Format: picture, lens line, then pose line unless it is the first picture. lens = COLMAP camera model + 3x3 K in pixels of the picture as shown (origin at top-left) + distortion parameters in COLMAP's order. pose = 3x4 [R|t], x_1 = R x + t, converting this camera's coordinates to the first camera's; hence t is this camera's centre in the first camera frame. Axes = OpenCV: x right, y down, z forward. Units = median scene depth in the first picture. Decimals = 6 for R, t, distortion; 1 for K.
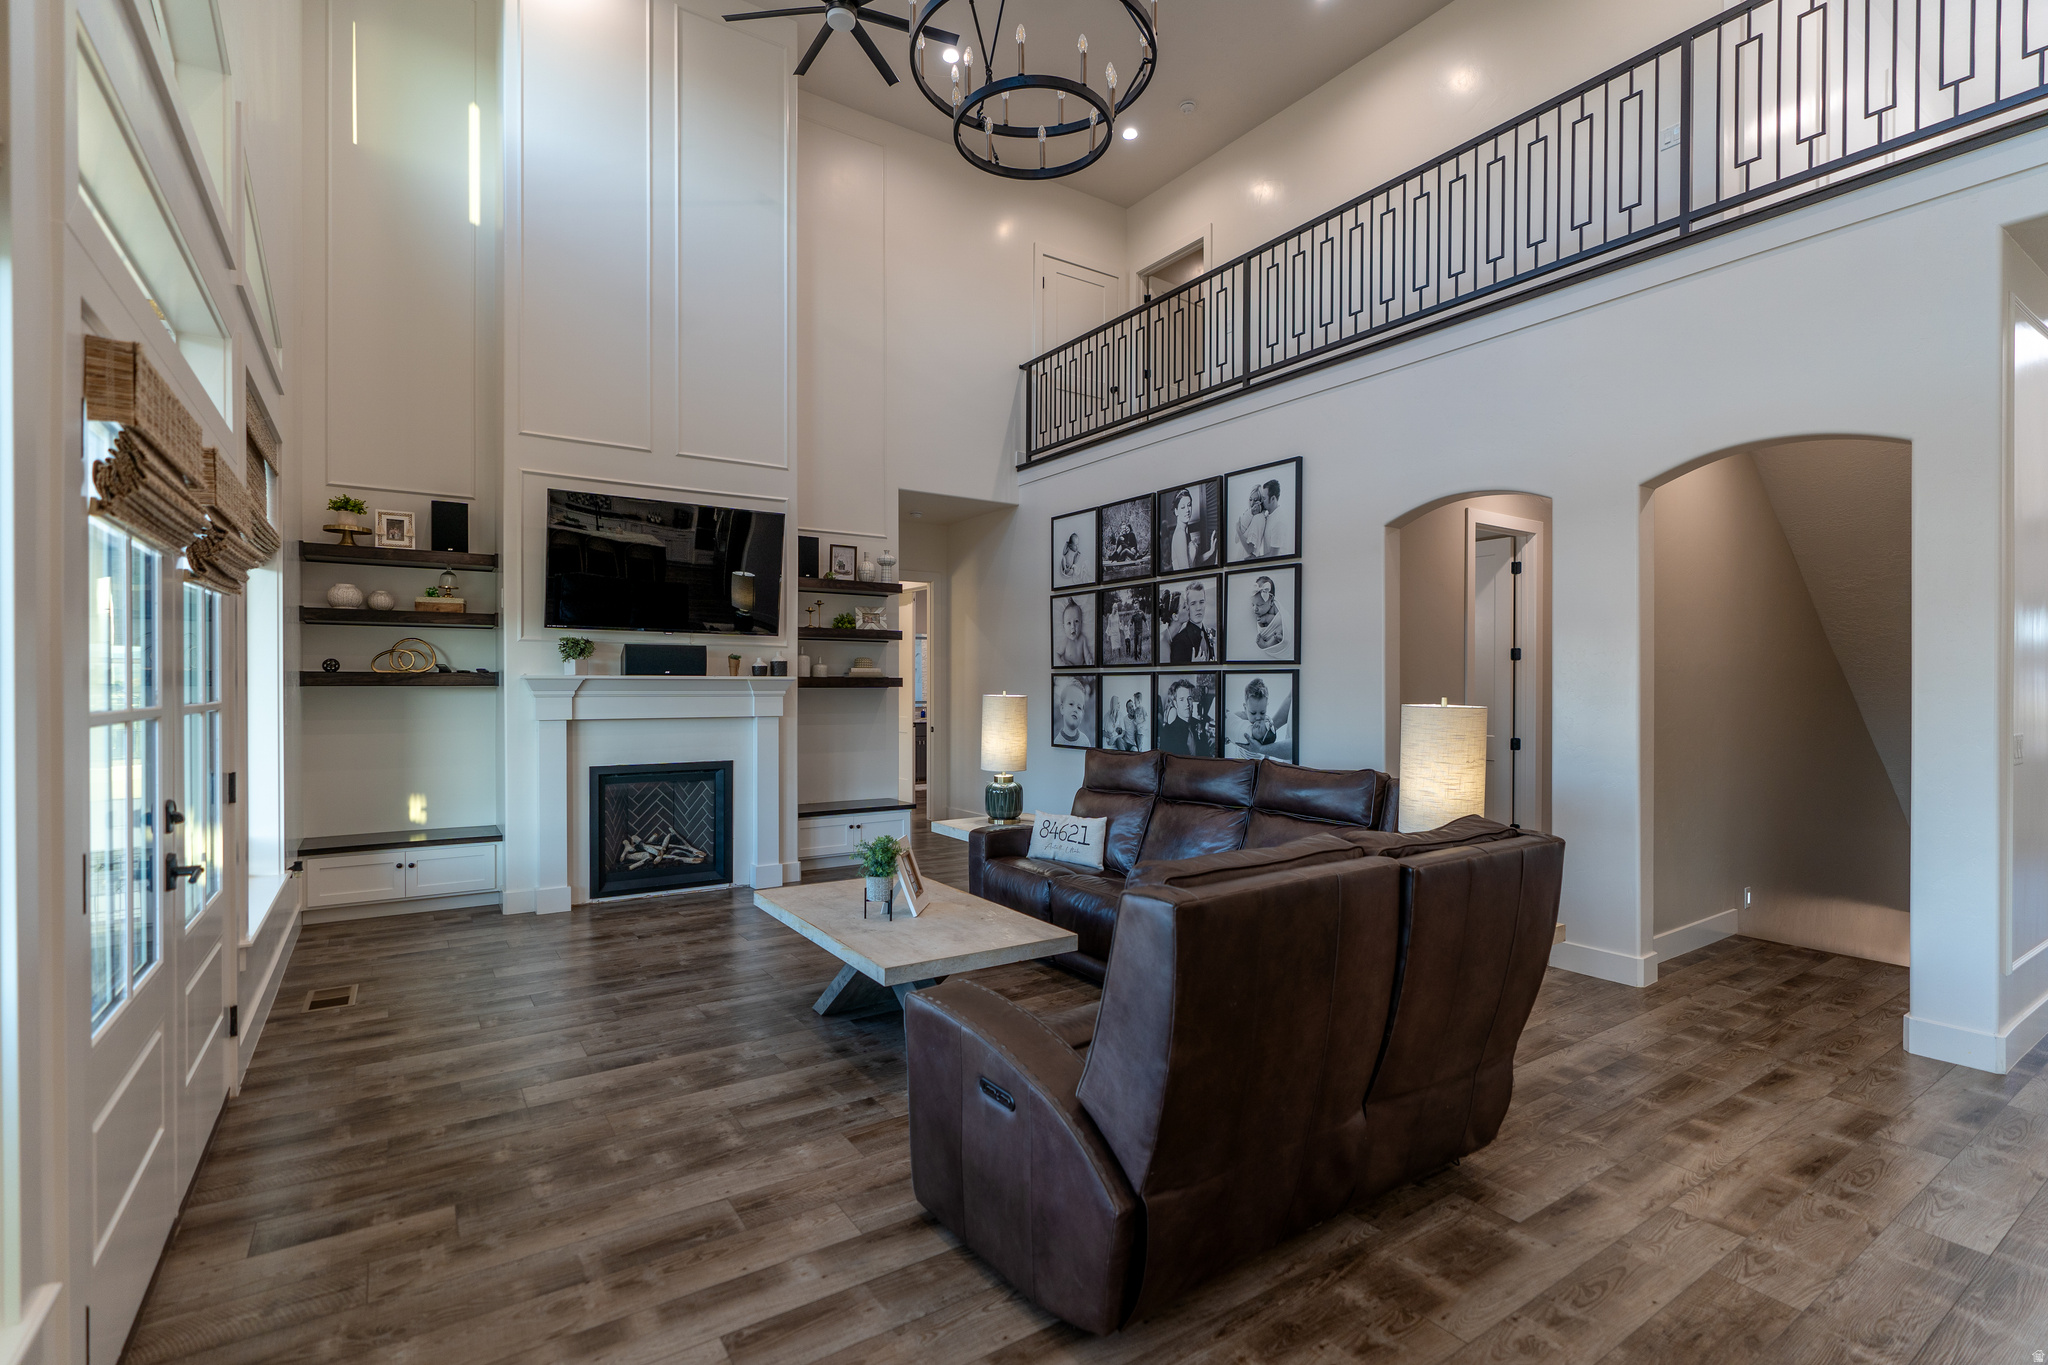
lens RADIAL K [[926.3, 0, 1023.3], [0, 926.3, 685.3], [0, 0, 1]] dist [-0.007969, 0.003900]
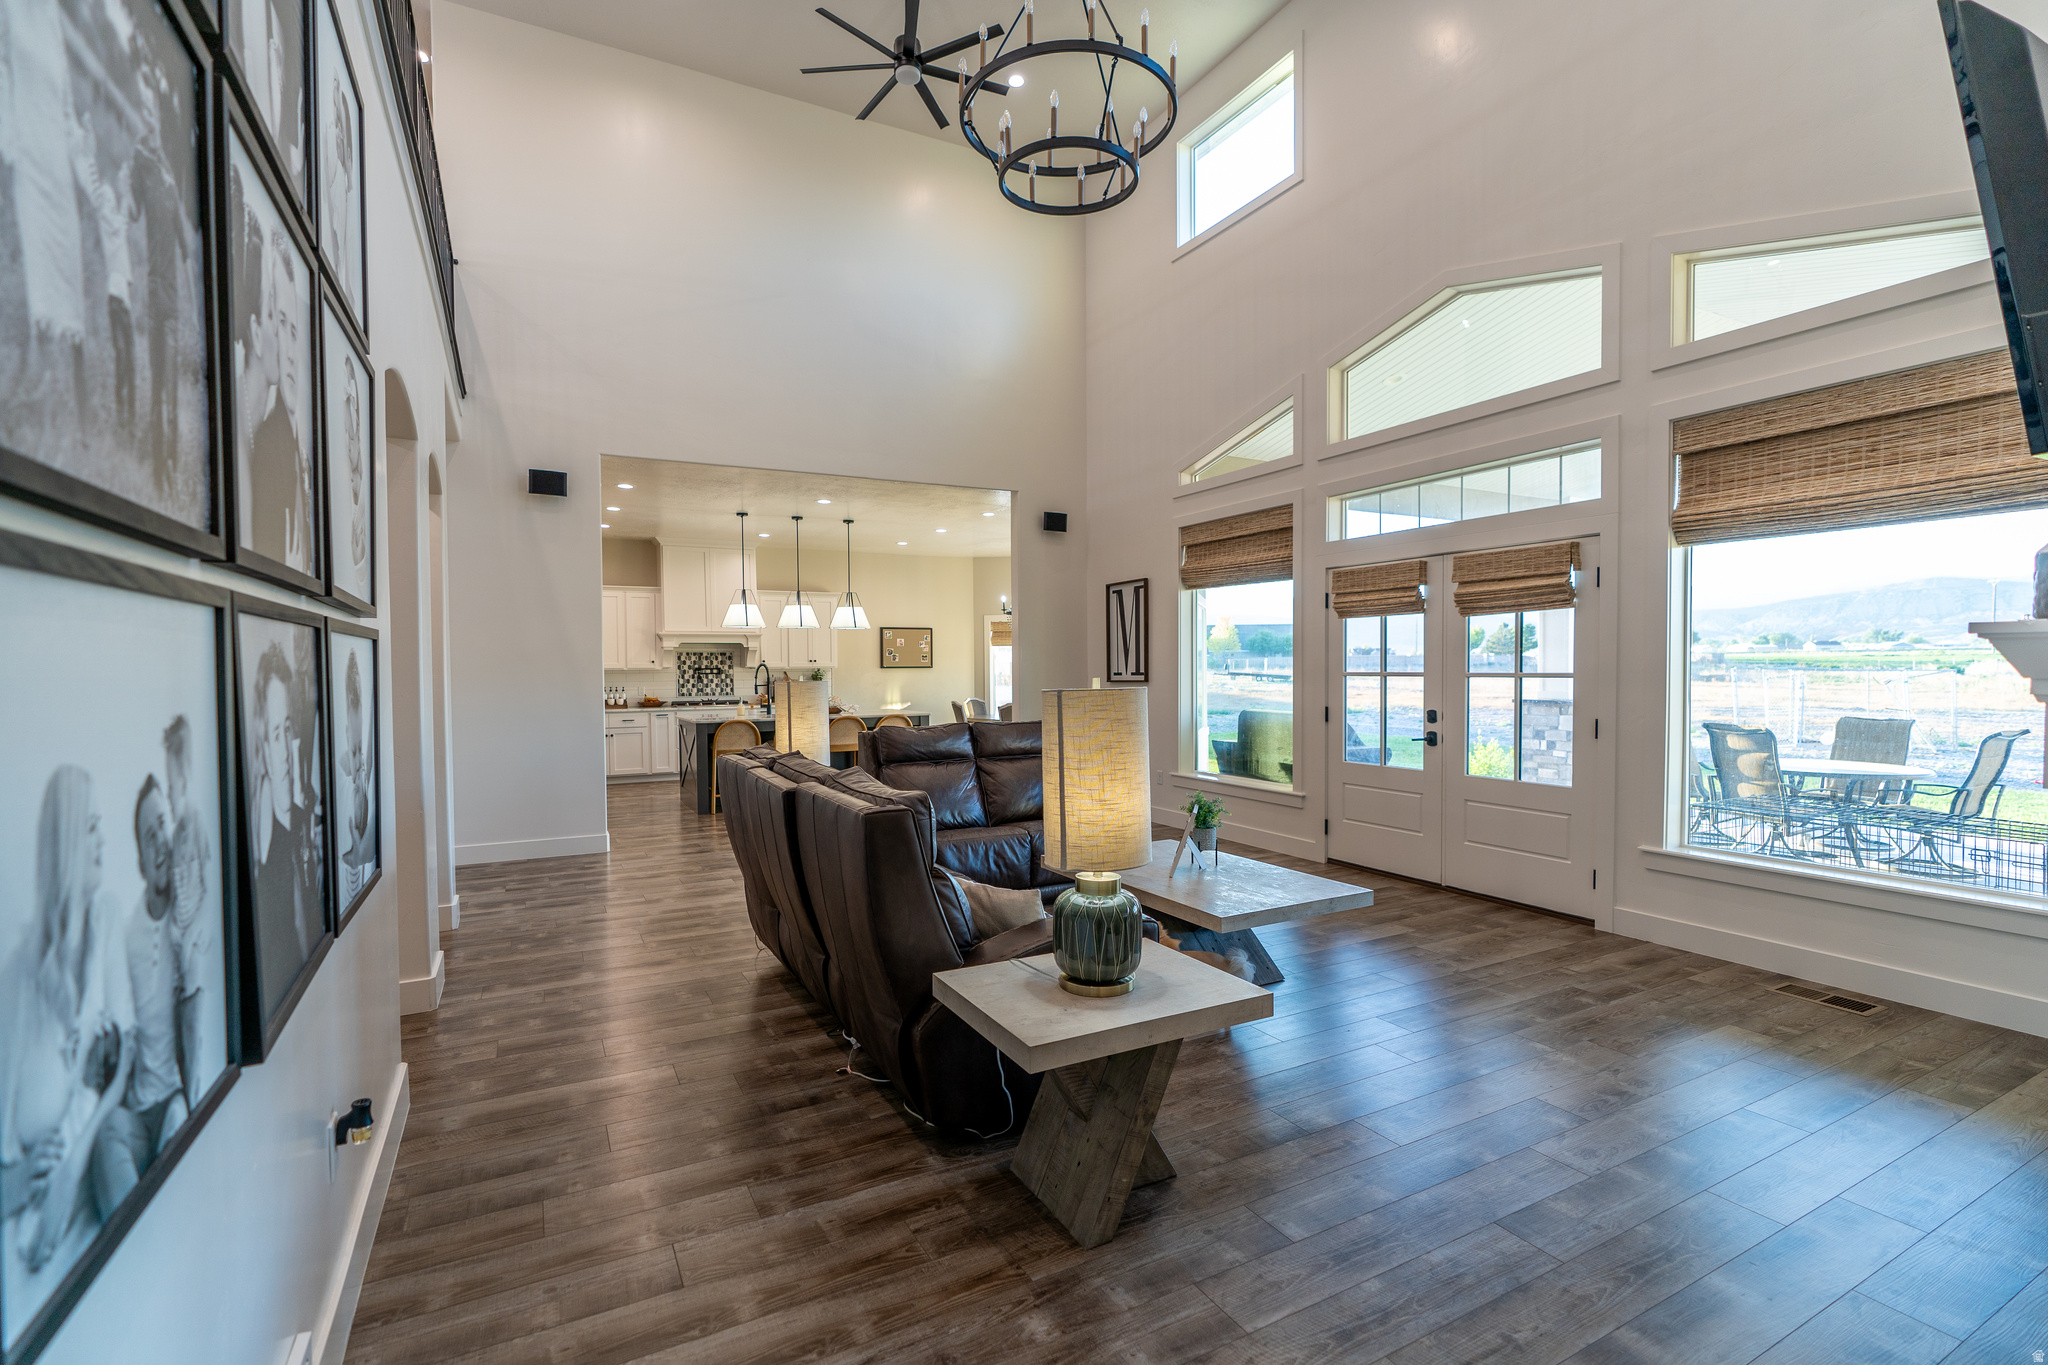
lens RADIAL K [[926.3, 0, 1023.8], [0, 926.3, 687.0], [0, 0, 1]] dist [-0.007969, 0.003900]
pose [[-0.995654, 0.004733, 0.093005, -0.026963], [0.006955, 0.999698, 0.023572, -0.000594], [-0.092865, 0.024116, -0.995387, 1.487600]]
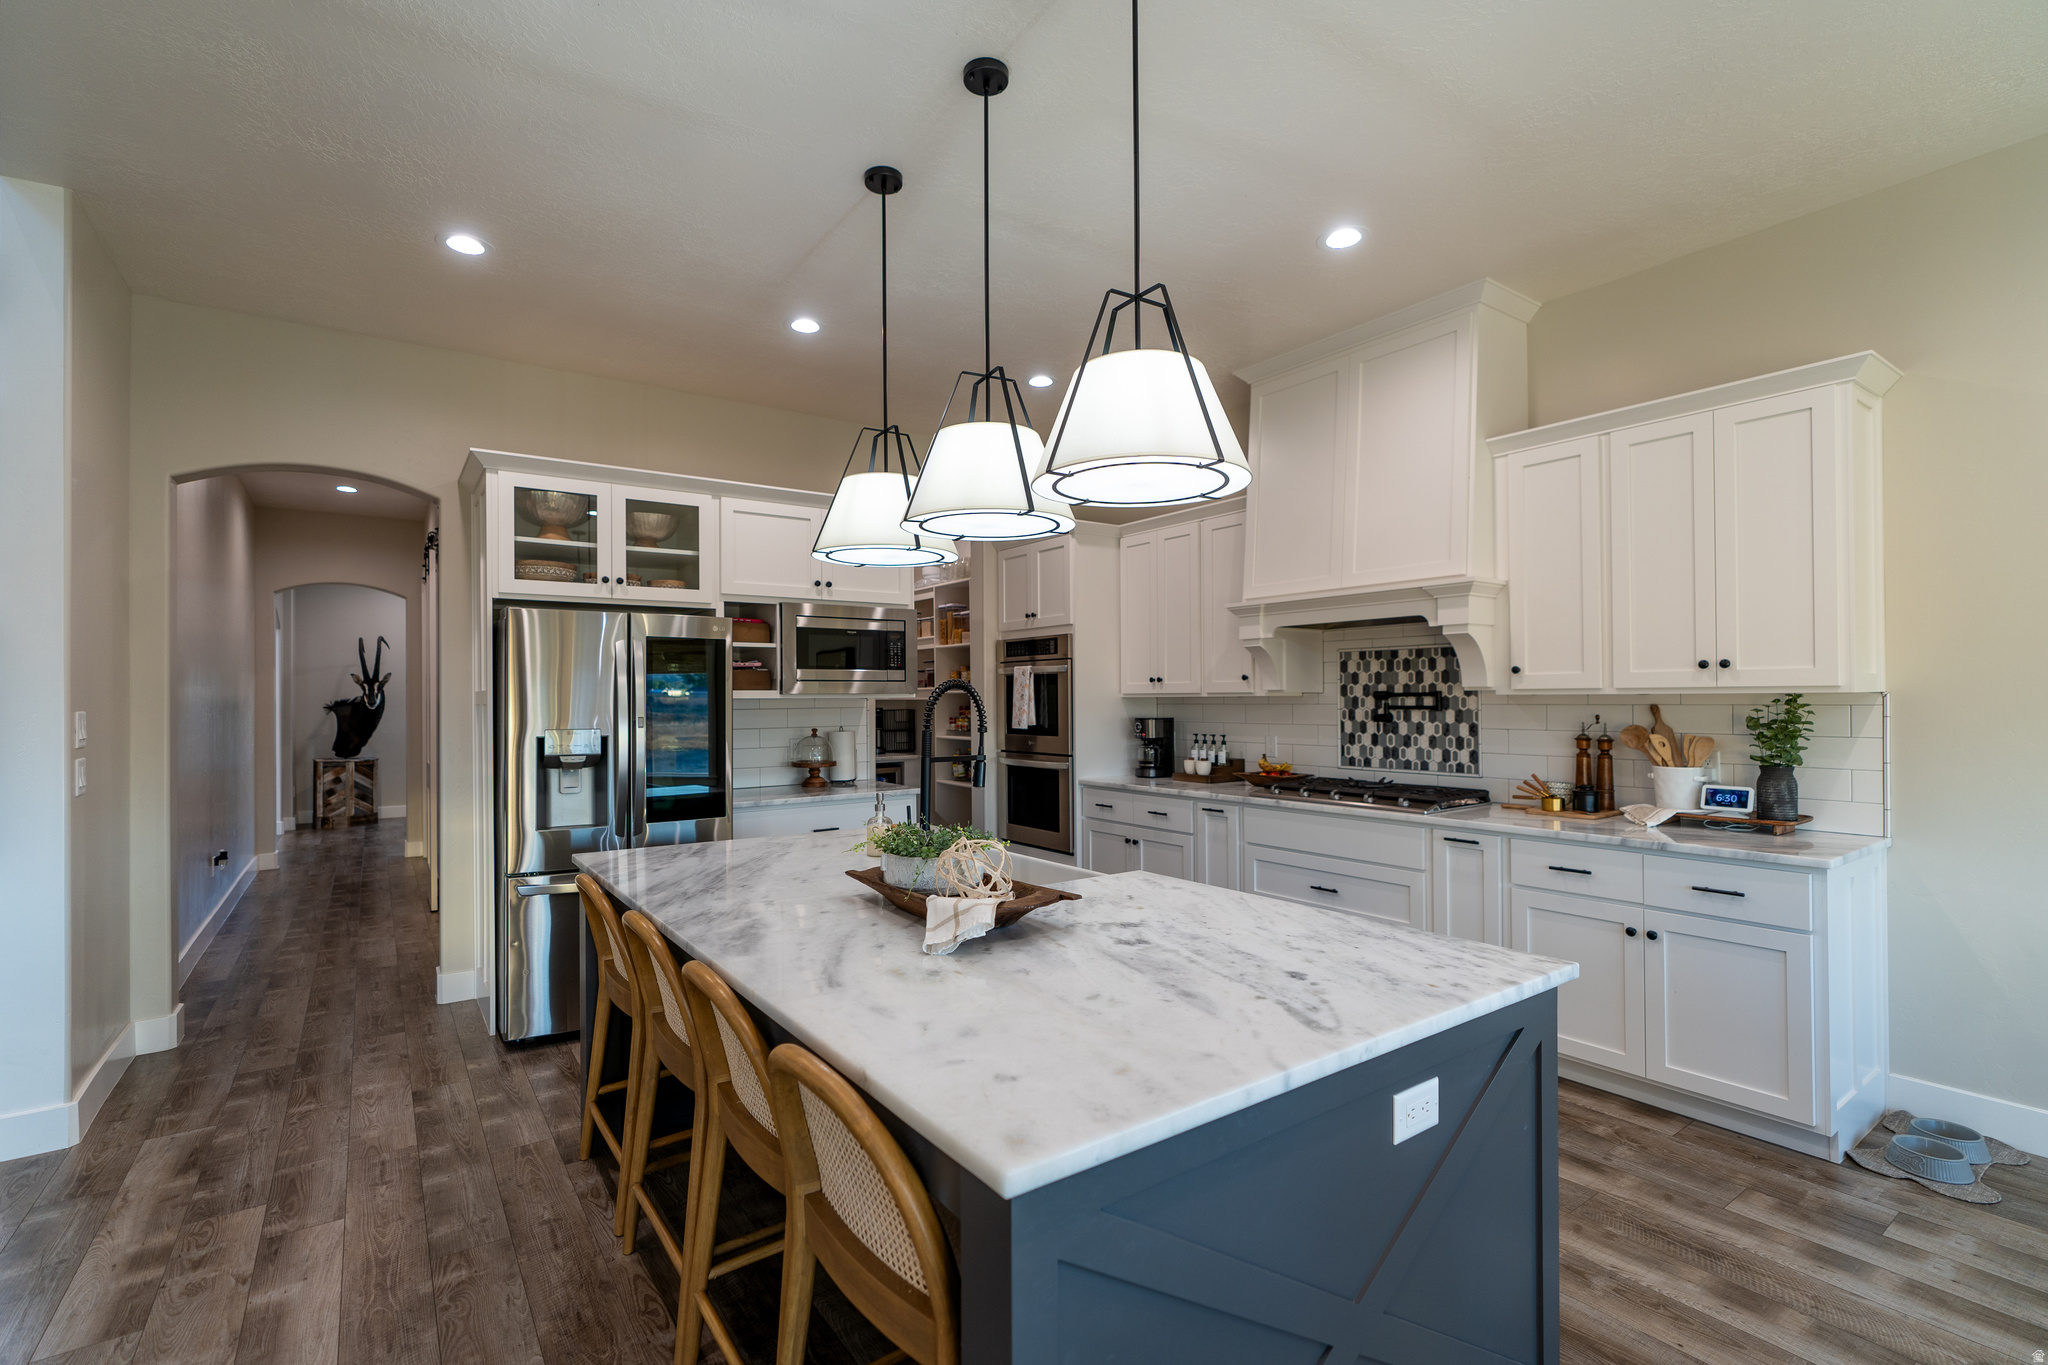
lens RADIAL K [[926.3, 0, 1018.3], [0, 926.3, 690.9], [0, 0, 1]] dist [-0.007969, 0.003900]
pose [[-0.026665, 0.009407, 0.999600, 0.140068], [0.009938, 0.999909, -0.009145, 0.003107], [-0.999595, 0.009691, -0.026756, -0.277538]]
